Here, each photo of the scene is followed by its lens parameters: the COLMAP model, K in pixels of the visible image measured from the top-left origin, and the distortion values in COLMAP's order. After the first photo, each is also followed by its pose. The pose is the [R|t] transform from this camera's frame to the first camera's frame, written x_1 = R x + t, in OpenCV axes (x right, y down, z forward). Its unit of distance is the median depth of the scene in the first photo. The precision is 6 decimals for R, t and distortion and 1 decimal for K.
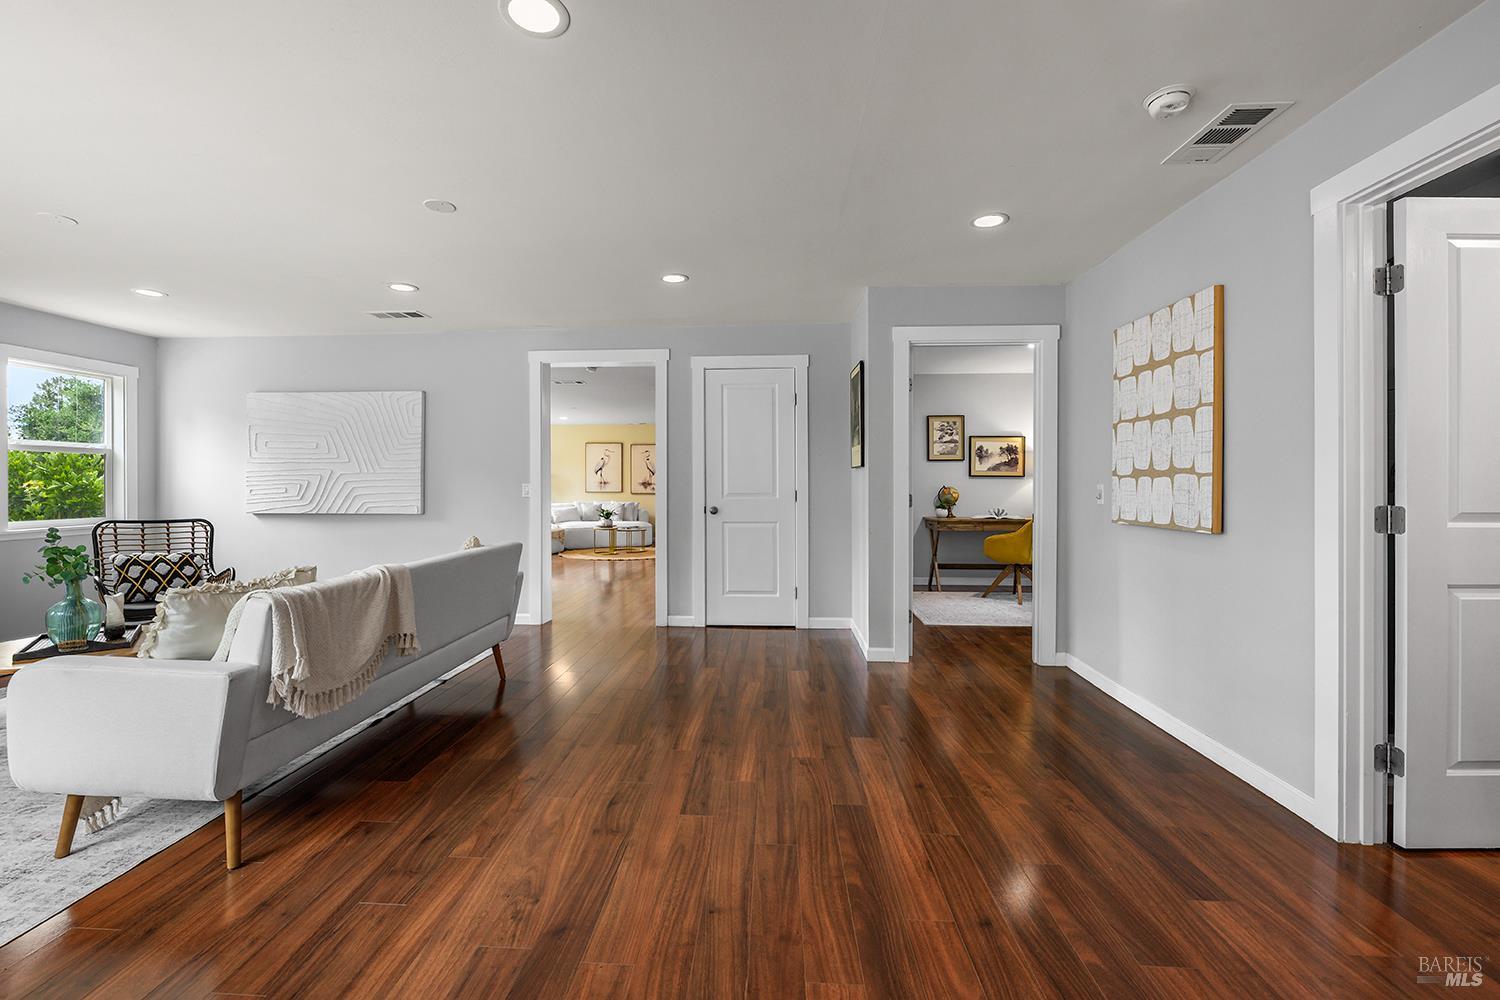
lens RADIAL K [[605.3, 0, 744.5], [0, 605.3, 495.2], [0, 0, 1]] dist [-0.003830, -0.000250]
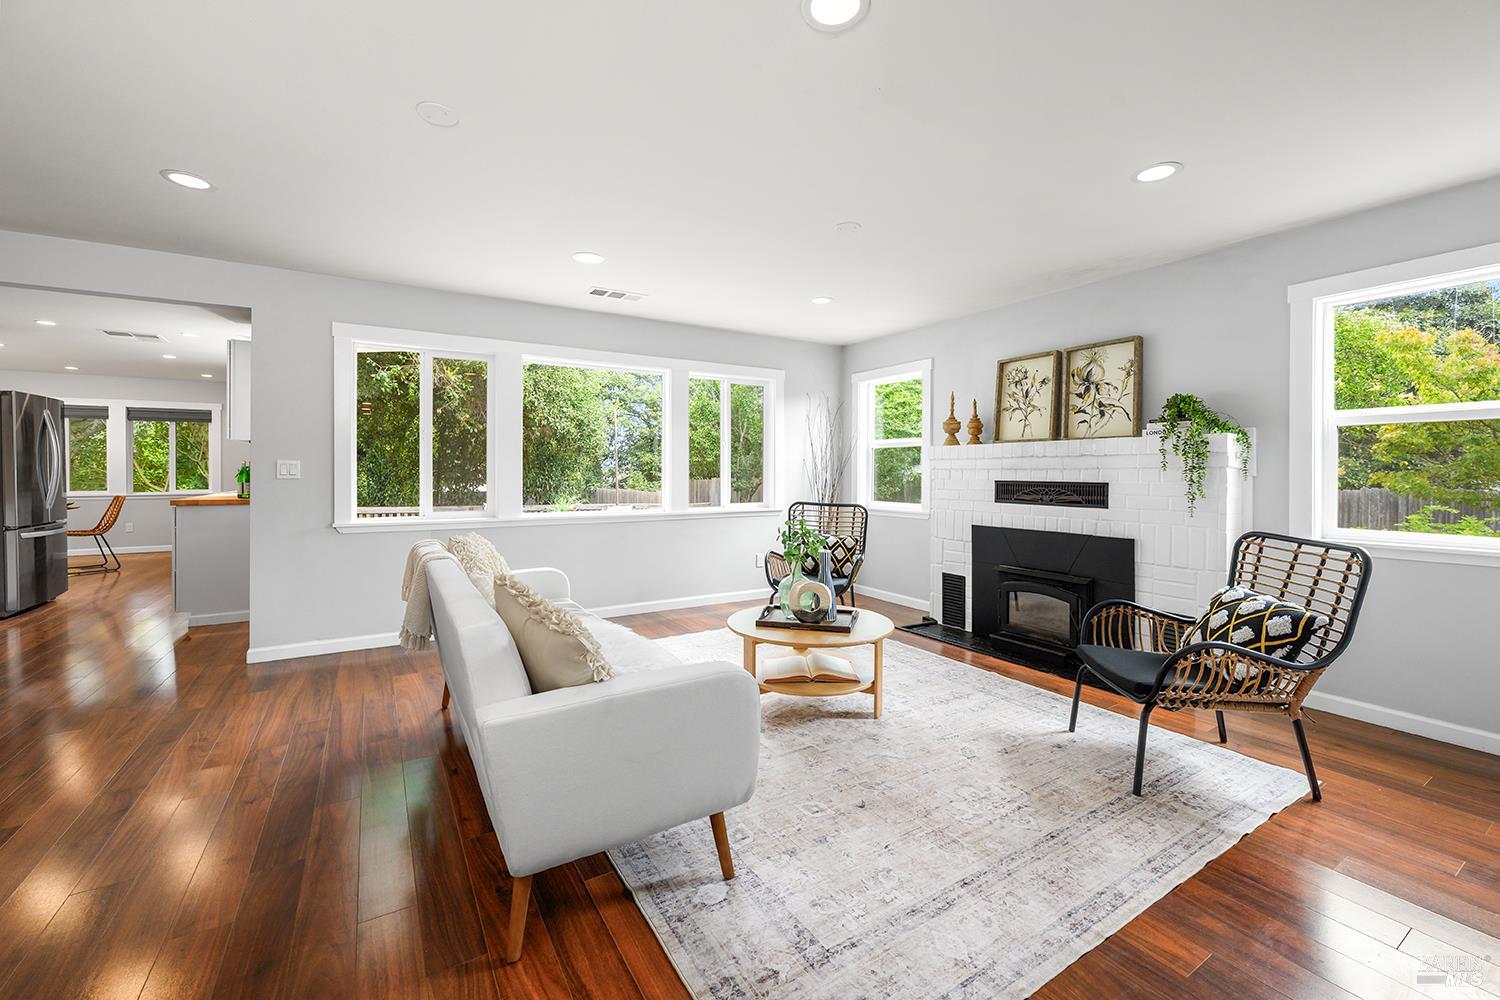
lens RADIAL K [[605.3, 0, 735.2], [0, 605.3, 471.0], [0, 0, 1]] dist [-0.003830, -0.000250]
pose [[-0.832296, 0.004539, -0.554313, -0.570472], [0.000994, 0.999977, 0.006696, -0.019814], [0.554331, 0.005022, -0.832281, 2.644078]]
